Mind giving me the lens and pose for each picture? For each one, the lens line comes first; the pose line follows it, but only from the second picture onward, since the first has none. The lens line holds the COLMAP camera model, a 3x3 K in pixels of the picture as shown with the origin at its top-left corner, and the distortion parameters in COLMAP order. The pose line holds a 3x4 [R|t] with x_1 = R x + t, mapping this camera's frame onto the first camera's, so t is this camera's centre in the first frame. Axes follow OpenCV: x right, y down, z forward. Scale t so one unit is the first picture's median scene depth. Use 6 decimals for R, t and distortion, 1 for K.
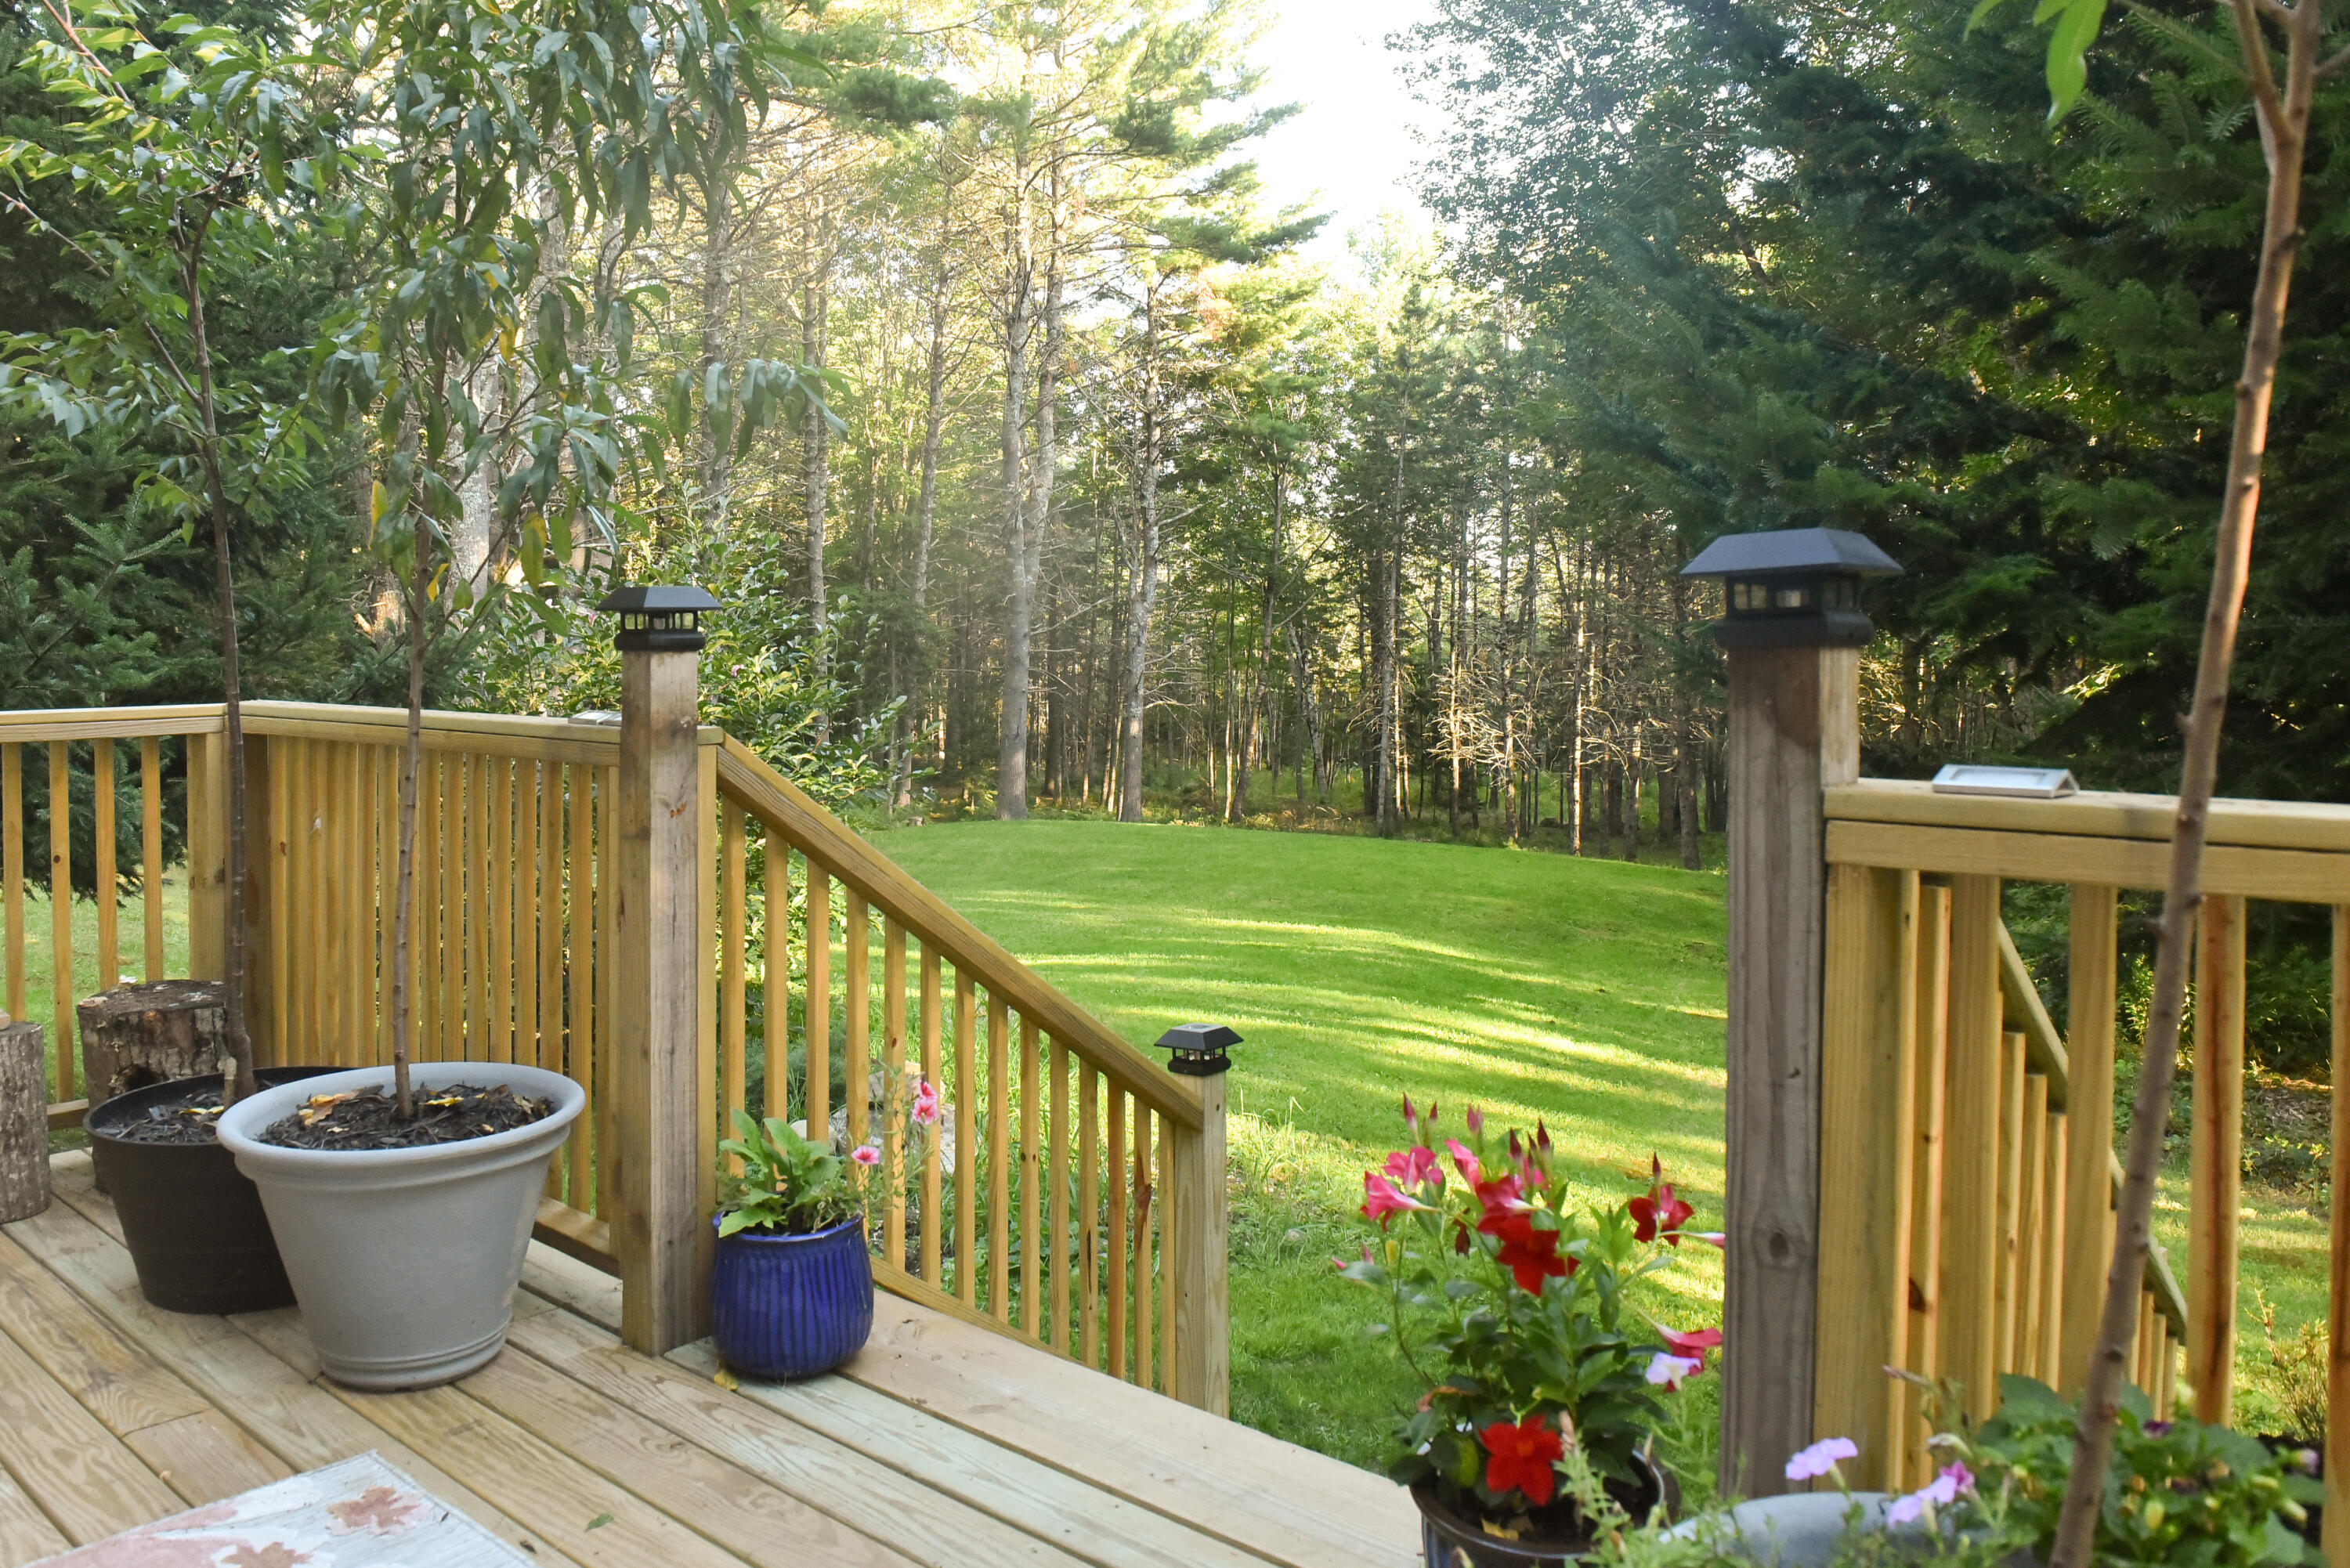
lens RADIAL K [[1700.8, 0, 1083.1], [0, 1700.8, 720.5], [0, 0, 1]] dist [-0.053696, -0.005273]
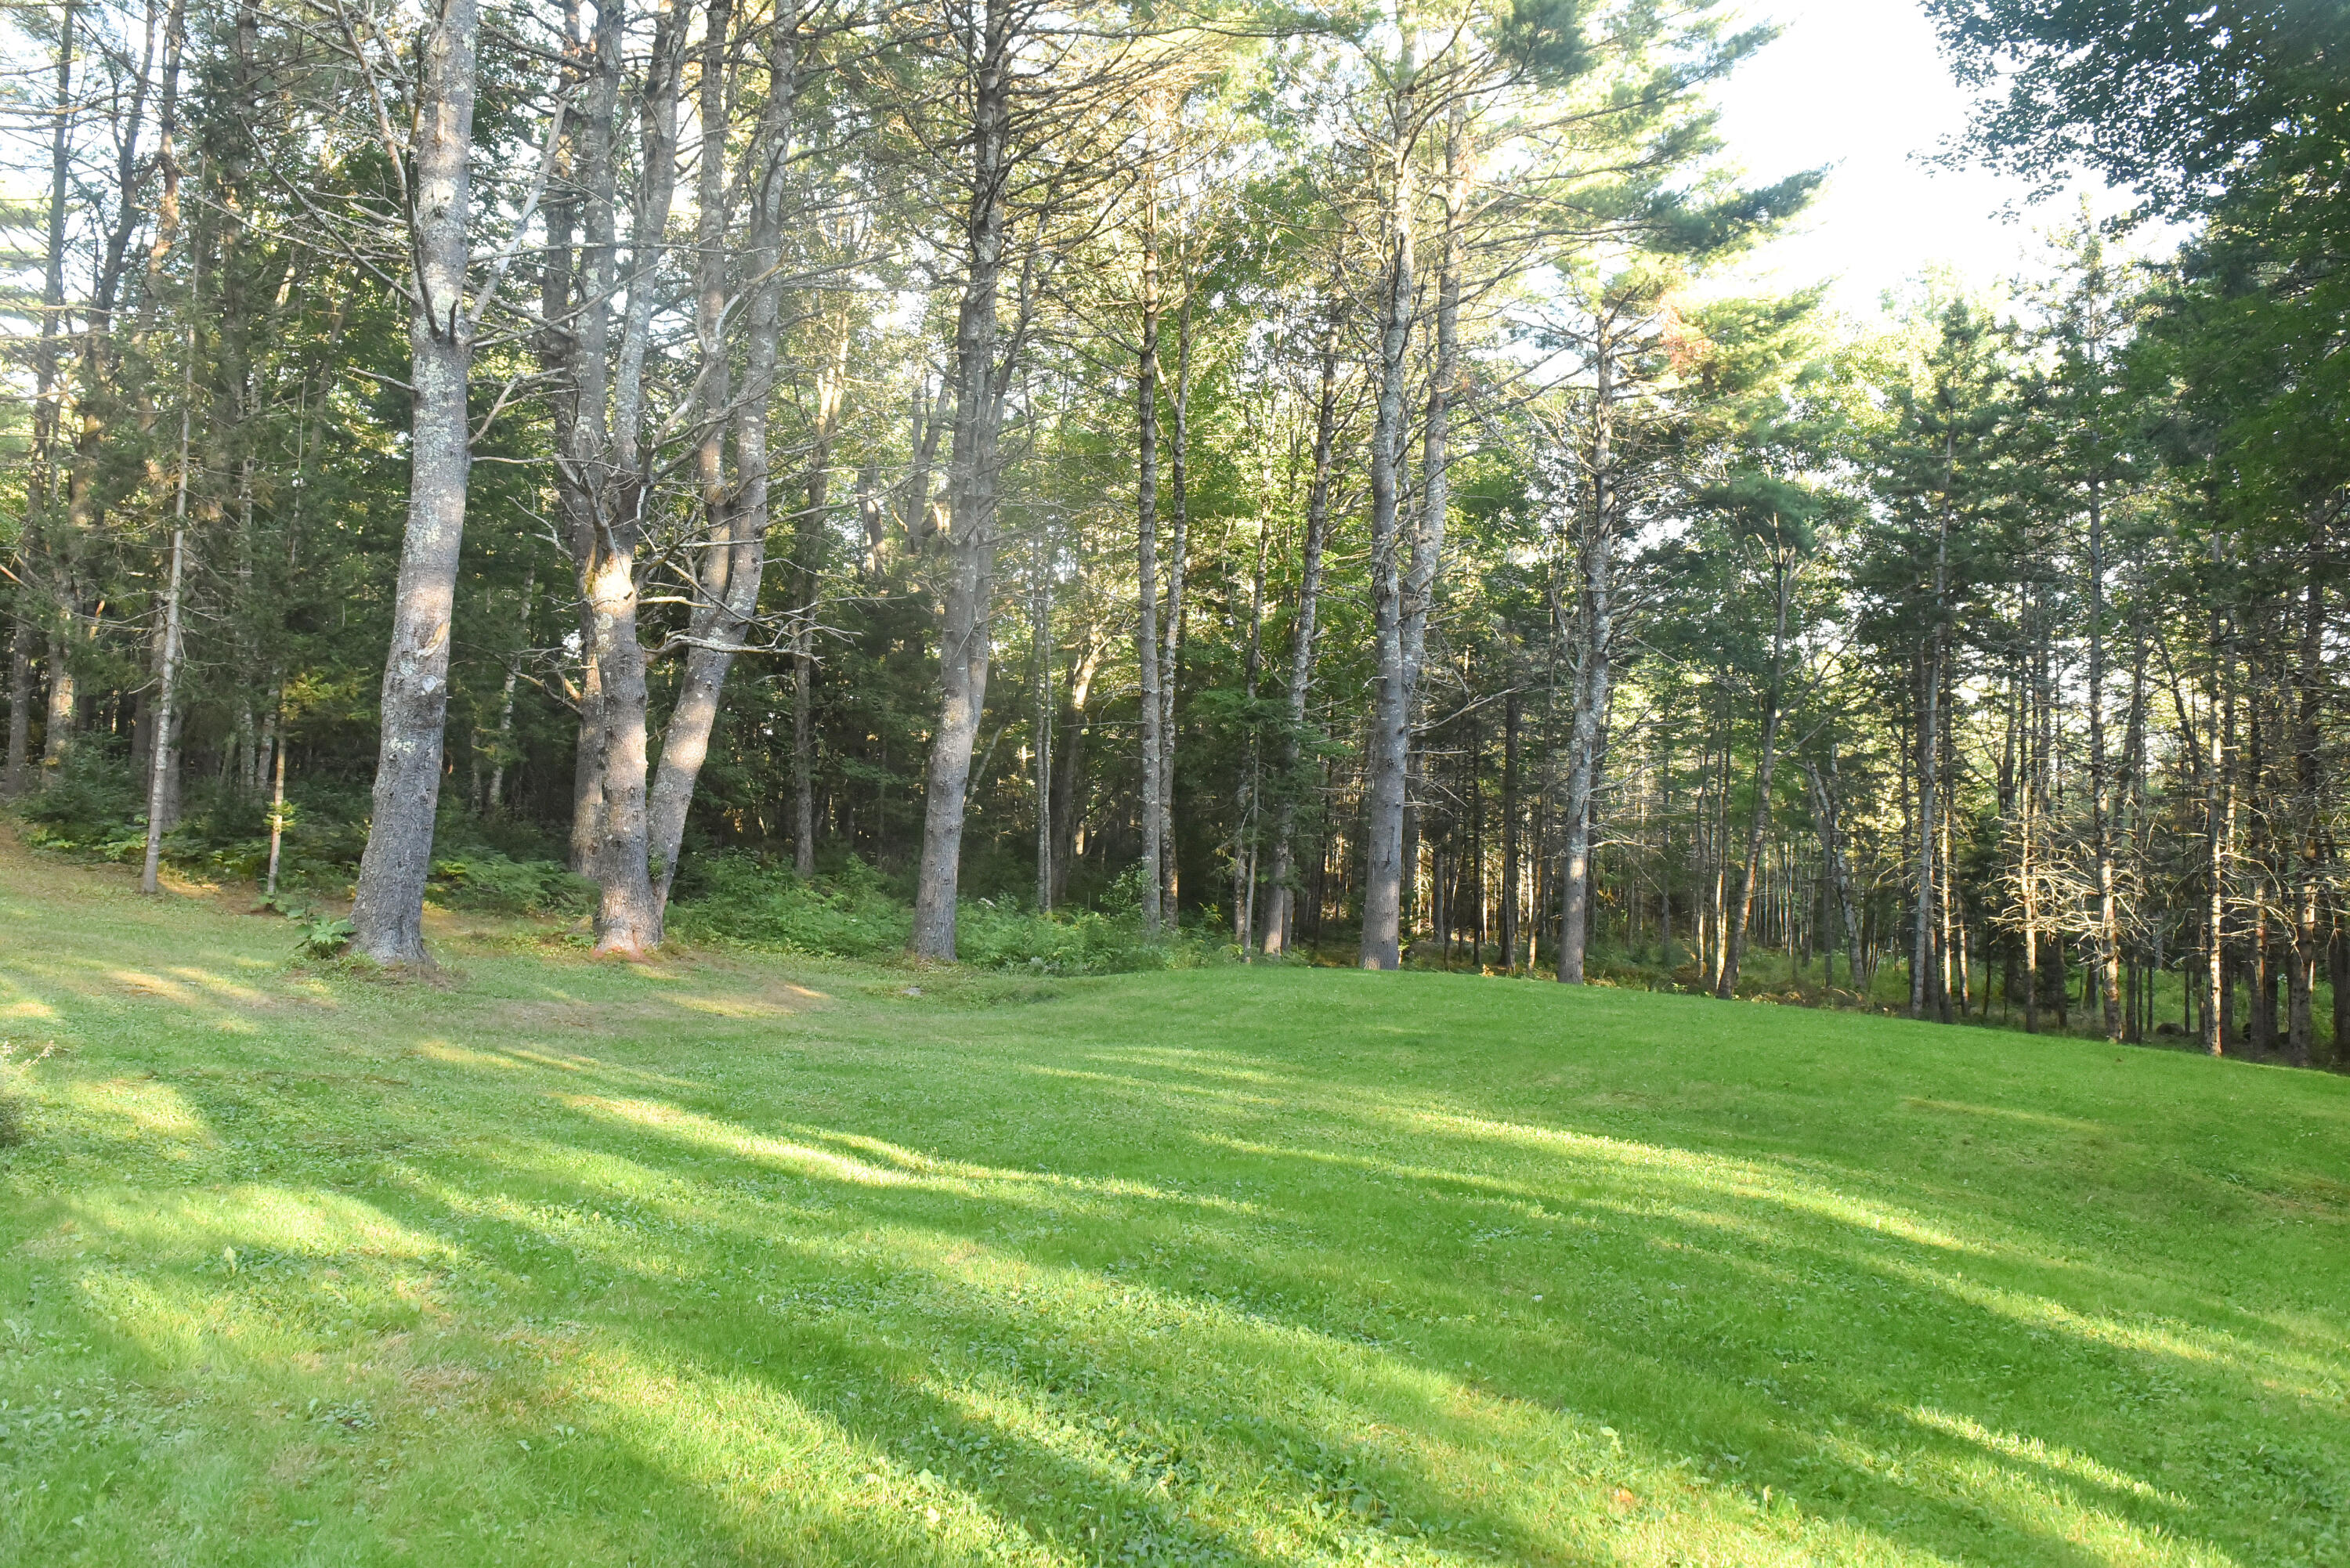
lens RADIAL K [[1700.8, 0, 1083.1], [0, 1700.8, 720.5], [0, 0, 1]] dist [-0.053696, -0.005273]
pose [[0.952796, 0.007798, -0.303512, 0.049711], [-0.039498, 0.994358, -0.098444, 0.020675], [0.301032, 0.105785, 0.947729, 0.188314]]
